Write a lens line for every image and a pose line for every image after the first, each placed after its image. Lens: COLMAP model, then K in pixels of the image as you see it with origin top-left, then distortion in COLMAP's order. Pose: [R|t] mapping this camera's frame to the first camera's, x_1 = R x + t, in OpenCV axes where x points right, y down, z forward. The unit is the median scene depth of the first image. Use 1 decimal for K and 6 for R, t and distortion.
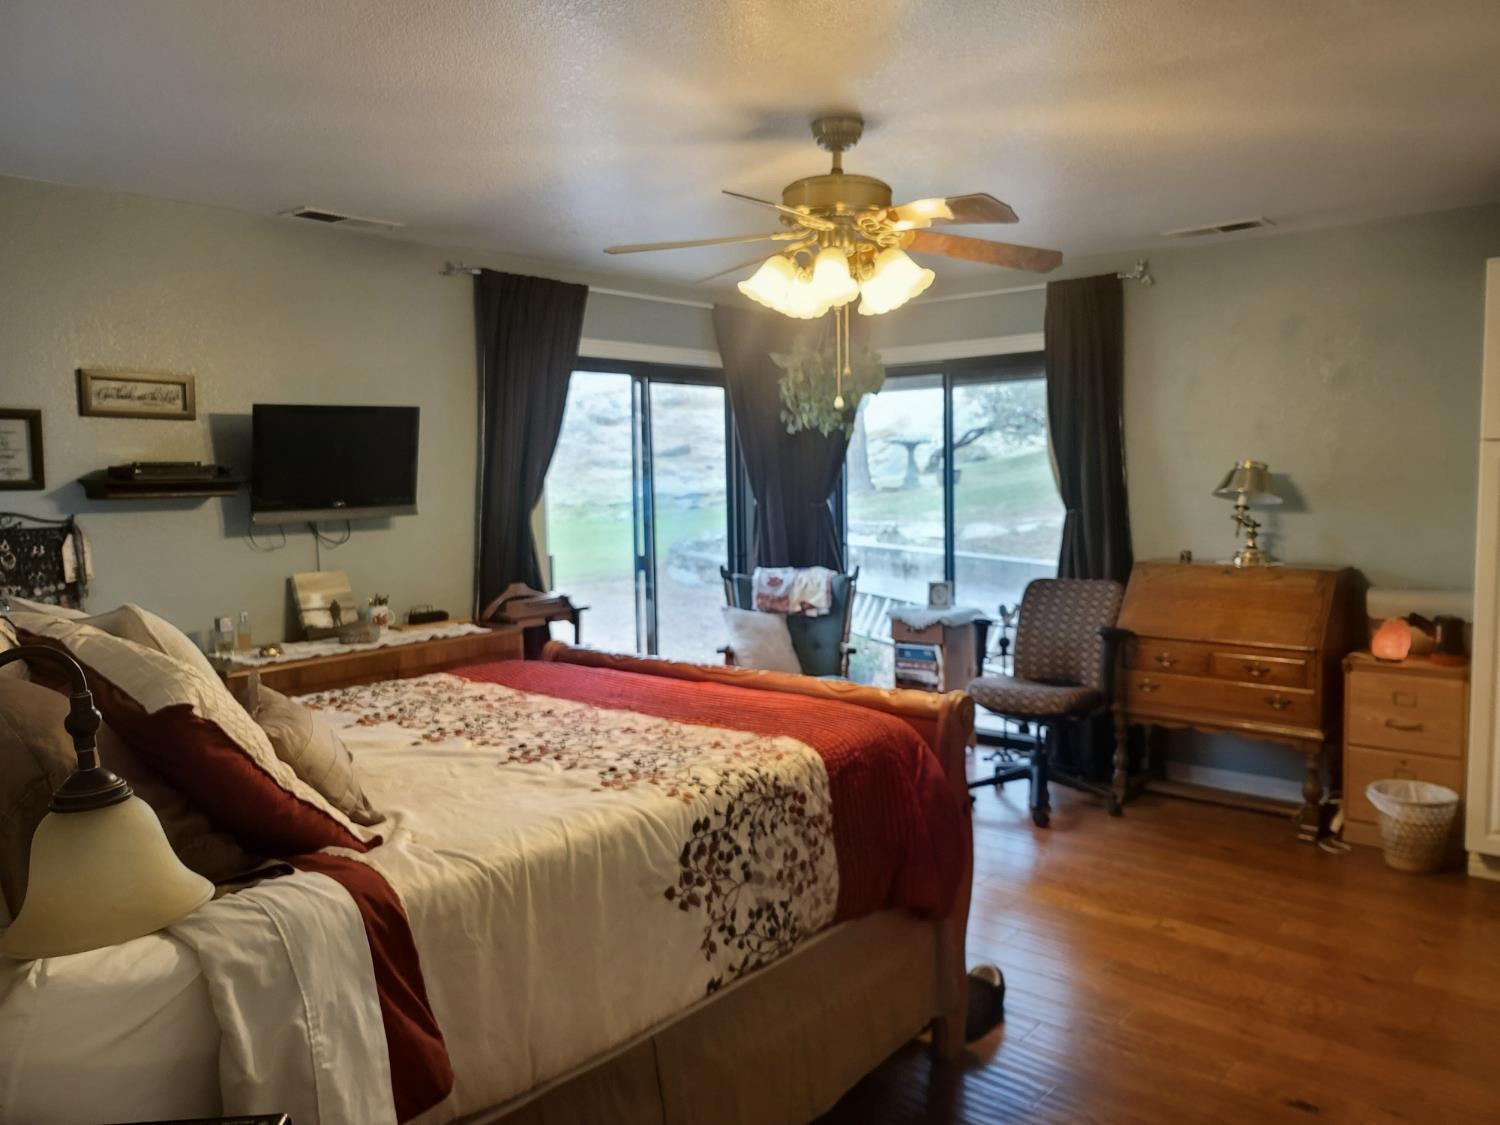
lens RADIAL K [[1135.5, 0, 752.9], [0, 1135.5, 570.6], [0, 0, 1]] dist [0.078774, -0.069525]
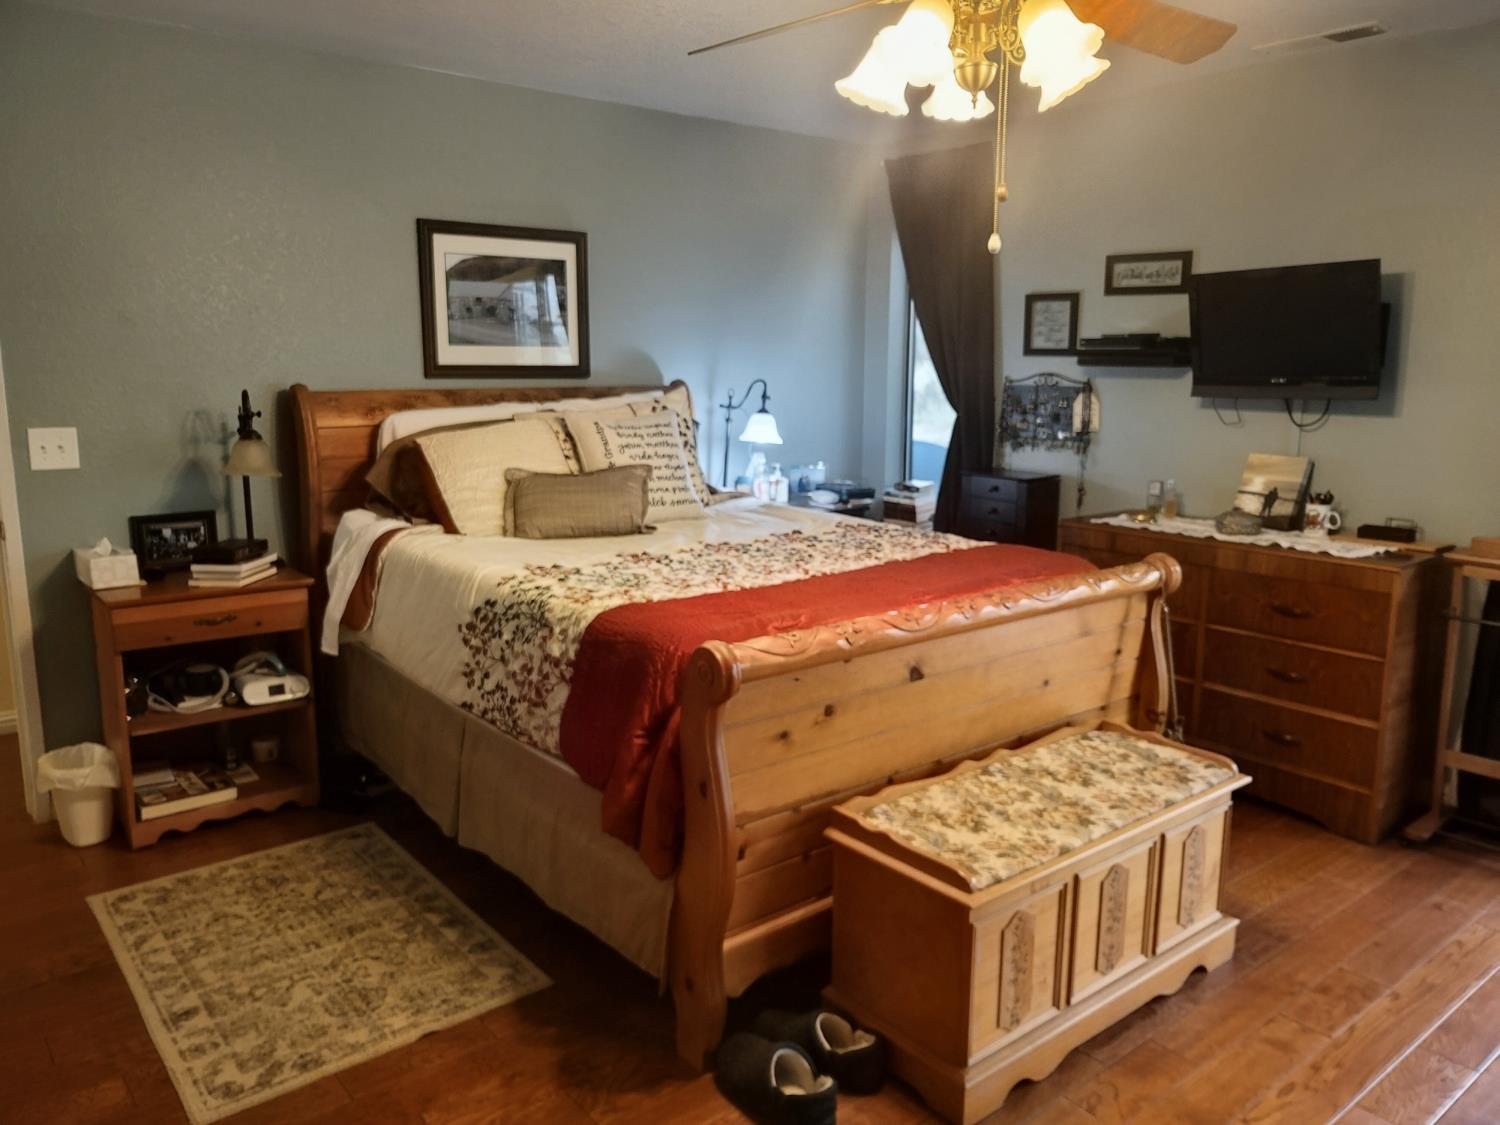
lens RADIAL K [[1135.5, 0, 755.1], [0, 1135.5, 556.4], [0, 0, 1]] dist [0.078774, -0.069525]
pose [[-0.187262, 0.191938, -0.963376, 0.712431], [-0.092776, 0.972885, 0.211866, -0.090398], [0.977919, 0.129053, -0.164377, 0.898338]]
